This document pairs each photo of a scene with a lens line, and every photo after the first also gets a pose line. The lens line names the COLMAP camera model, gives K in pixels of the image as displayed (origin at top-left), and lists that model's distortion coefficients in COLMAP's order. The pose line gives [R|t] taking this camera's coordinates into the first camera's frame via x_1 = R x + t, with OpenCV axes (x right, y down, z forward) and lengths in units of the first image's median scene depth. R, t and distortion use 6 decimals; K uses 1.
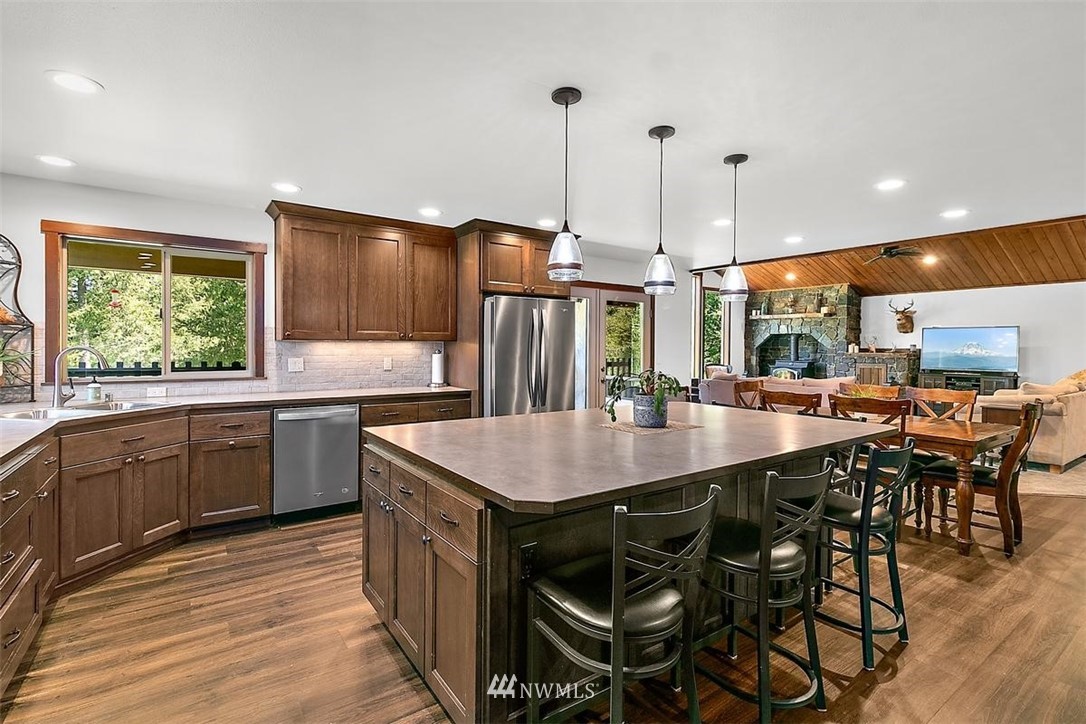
lens RADIAL K [[505.5, 0, 538.6], [0, 505.5, 355.6], [0, 0, 1]] dist [-0.001858, 0.002186]
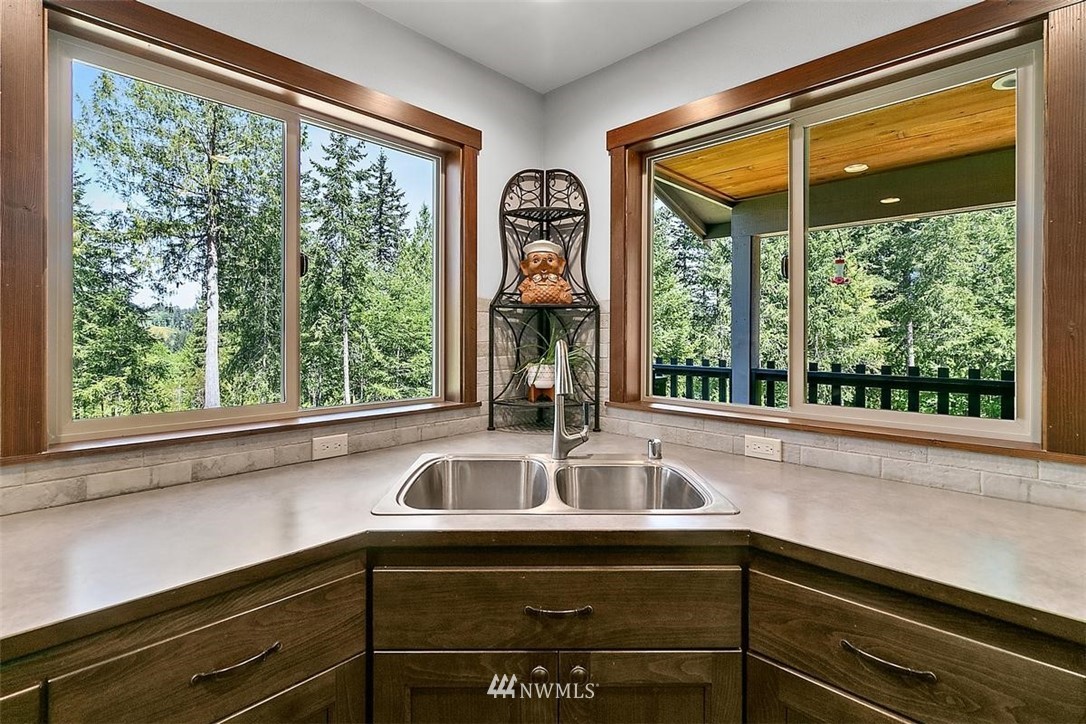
lens RADIAL K [[505.5, 0, 535.4], [0, 505.5, 336.9], [0, 0, 1]] dist [-0.001858, 0.002186]
pose [[0.184766, -0.003899, -0.982775, -0.376296], [-0.018189, 0.999807, -0.007386, -0.016162], [0.982614, 0.019240, 0.184660, 0.746553]]
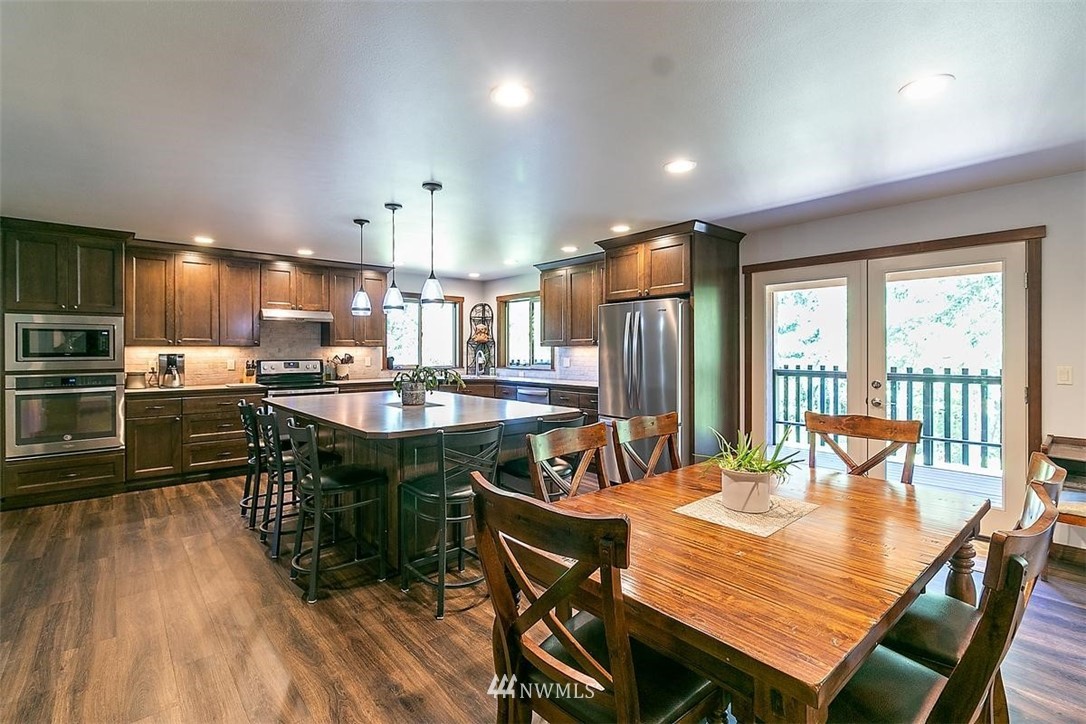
lens RADIAL K [[505.5, 0, 544.3], [0, 505.5, 355.1], [0, 0, 1]] dist [-0.001858, 0.002186]
pose [[0.108924, 0.003354, -0.994044, 1.241672], [-0.016165, 0.999868, 0.001602, -0.006877], [0.993919, 0.015894, 0.108964, 0.895159]]
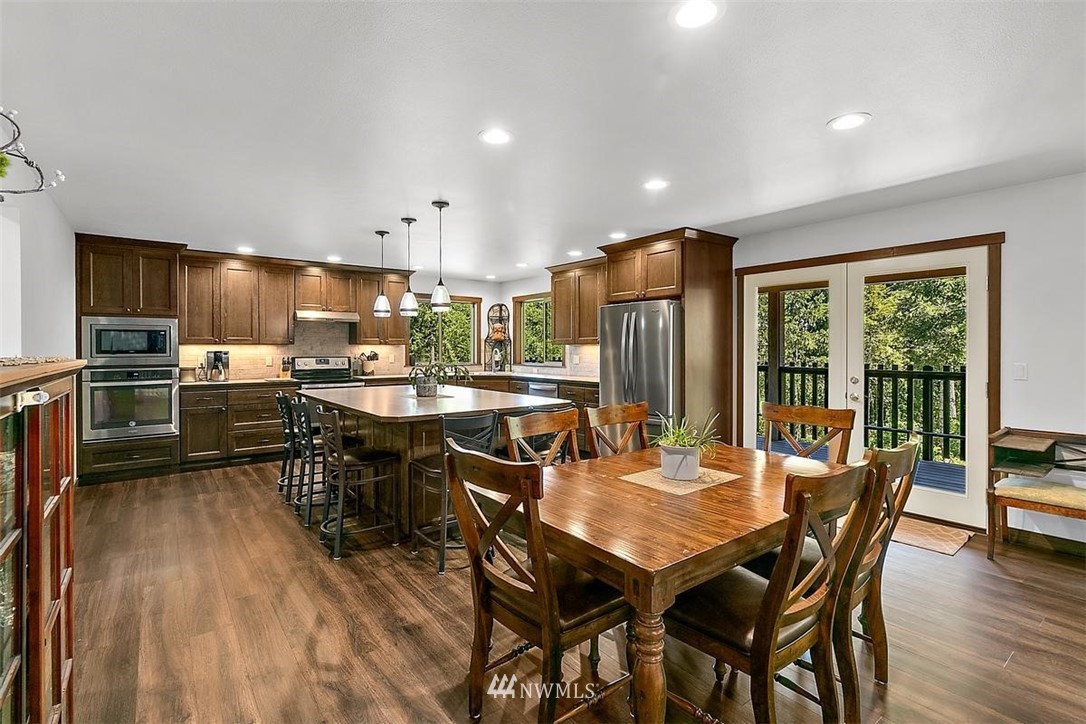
lens RADIAL K [[505.5, 0, 541.9], [0, 505.5, 355.8], [0, 0, 1]] dist [-0.001858, 0.002186]
pose [[0.051377, 0.008864, -0.998640, 1.350522], [-0.016821, 0.999826, 0.008009, -0.006671], [0.998538, 0.016387, 0.051517, 0.942607]]
